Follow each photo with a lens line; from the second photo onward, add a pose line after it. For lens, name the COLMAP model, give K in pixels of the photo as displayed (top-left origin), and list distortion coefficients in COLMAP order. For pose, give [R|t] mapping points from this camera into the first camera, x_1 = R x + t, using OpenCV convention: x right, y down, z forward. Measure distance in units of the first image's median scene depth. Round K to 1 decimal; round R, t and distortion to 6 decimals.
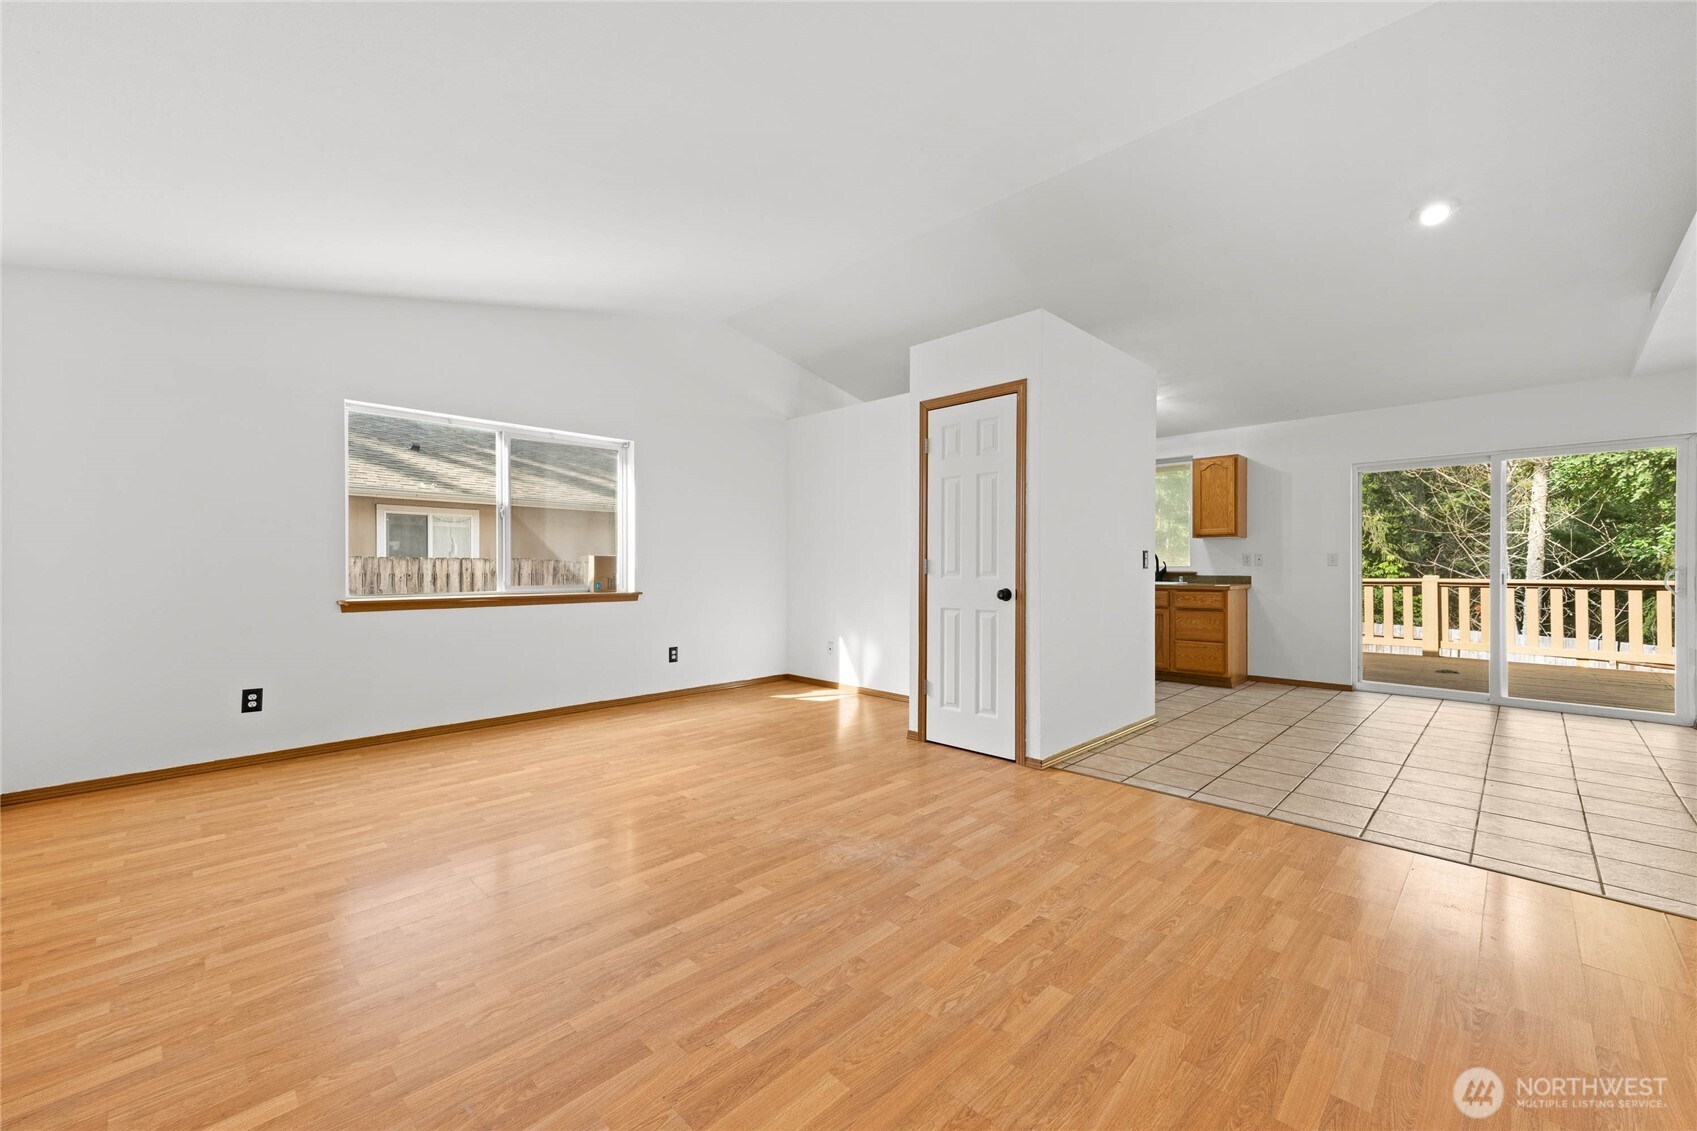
lens RADIAL K [[665.2, 0, 842.0], [0, 665.2, 566.8], [0, 0, 1]] dist [0.020199, 0.002661]
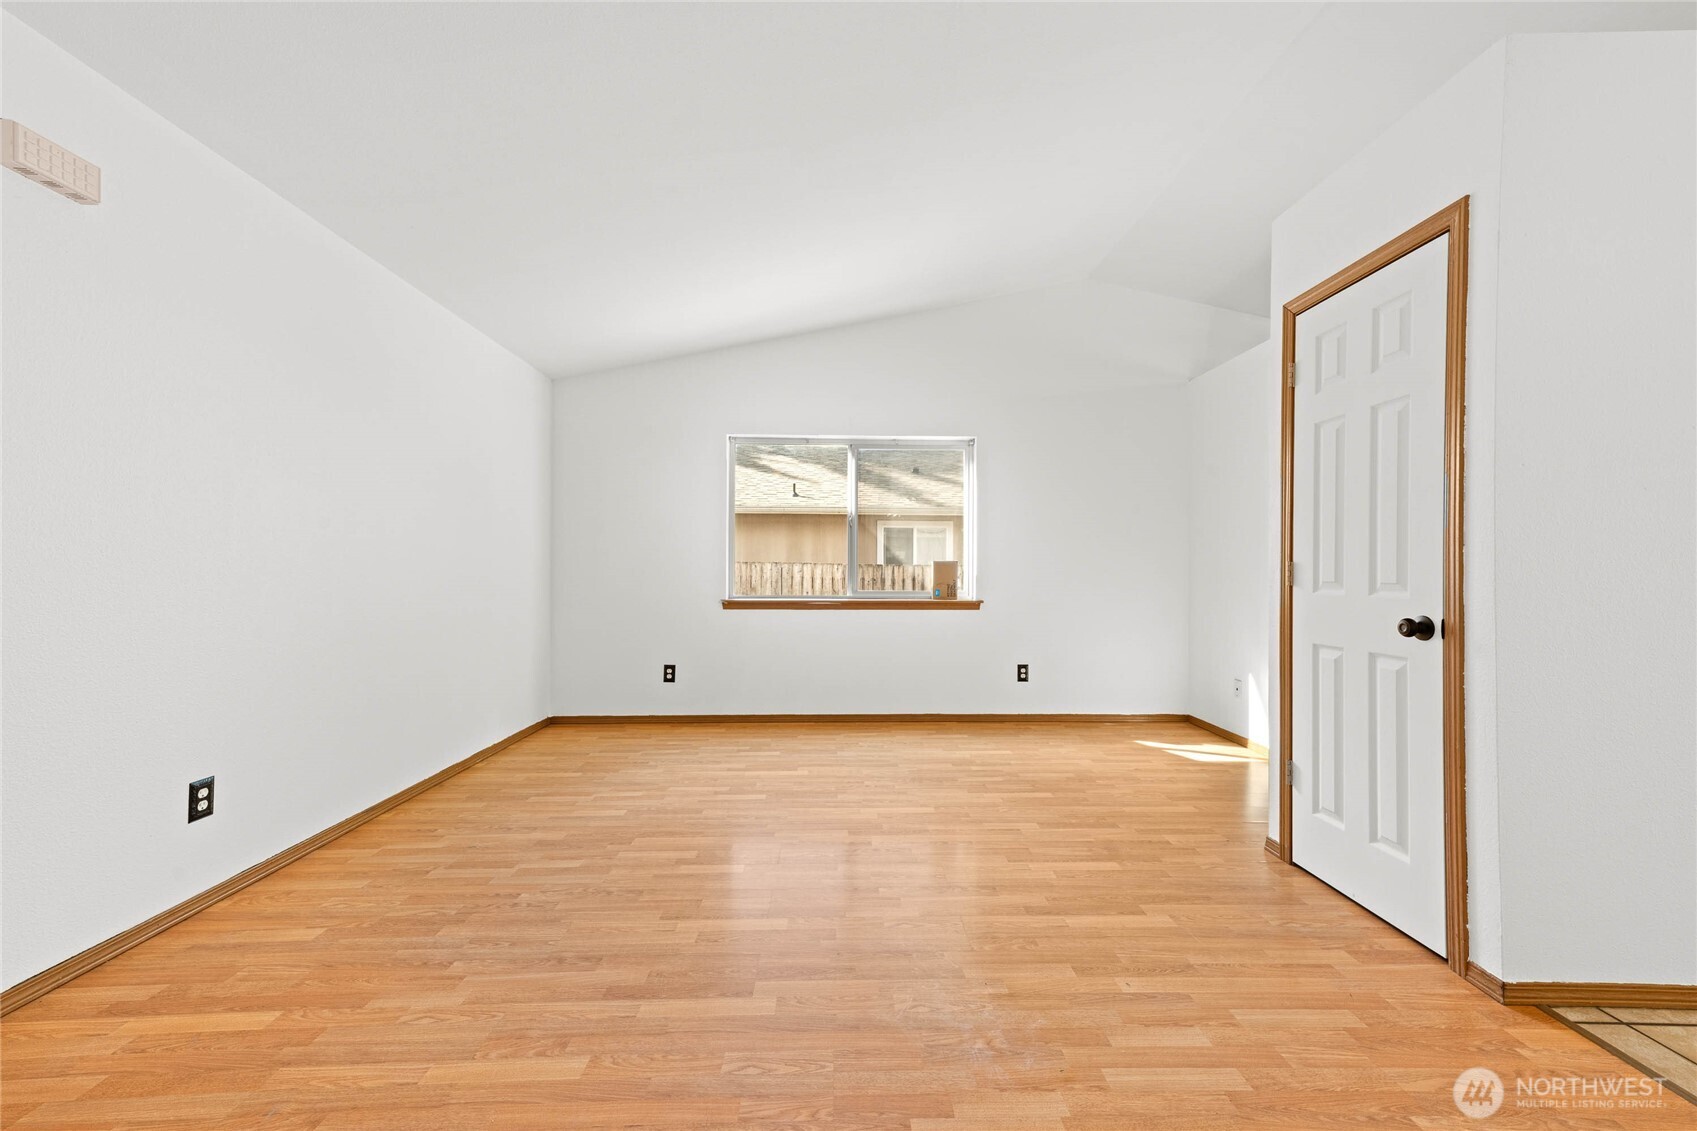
lens RADIAL K [[665.2, 0, 858.4], [0, 665.2, 566.1], [0, 0, 1]] dist [0.020199, 0.002661]
pose [[0.729900, -0.003601, -0.683544, 0.298273], [-0.004293, 0.999942, -0.009852, 0.000617], [0.683540, 0.010125, 0.729843, 0.328794]]
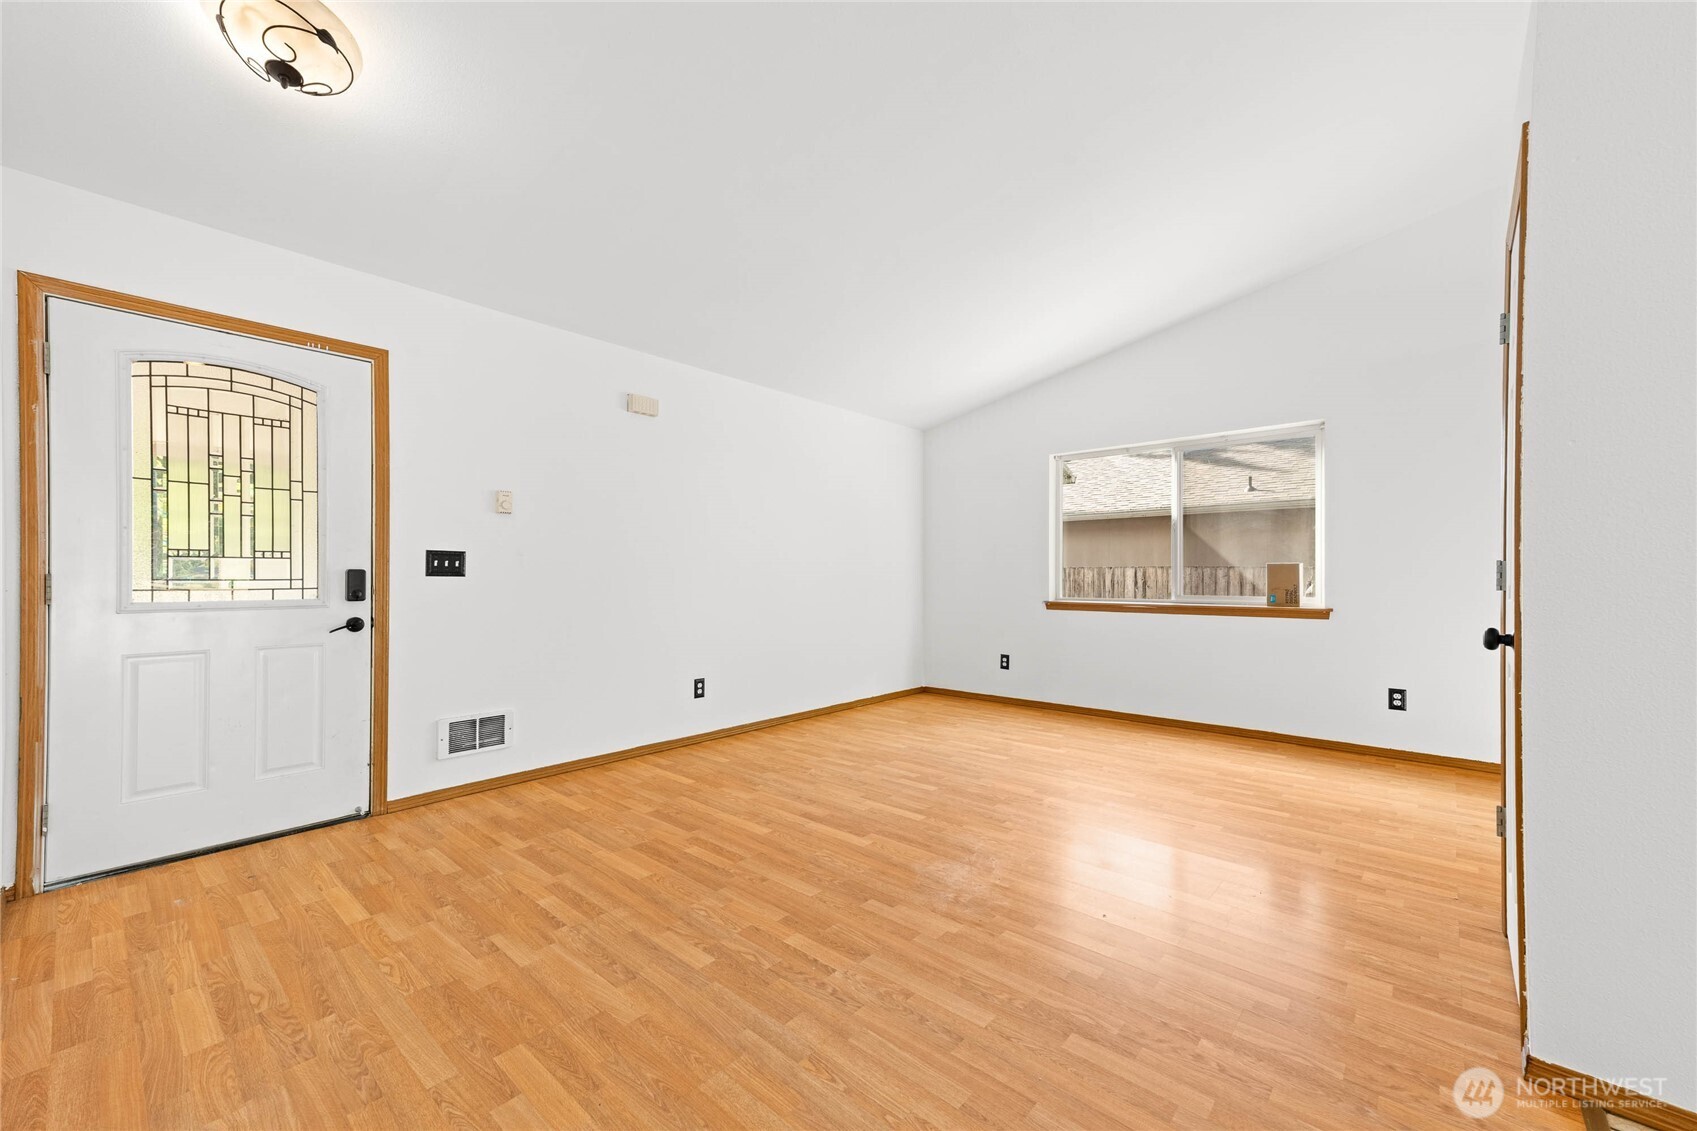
lens RADIAL K [[665.2, 0, 830.7], [0, 665.2, 573.6], [0, 0, 1]] dist [0.020199, 0.002661]
pose [[0.051643, -0.004763, -0.998654, 0.692858], [-0.001141, 0.999988, -0.004828, 0.001542], [0.998665, 0.001389, 0.051637, 0.556794]]
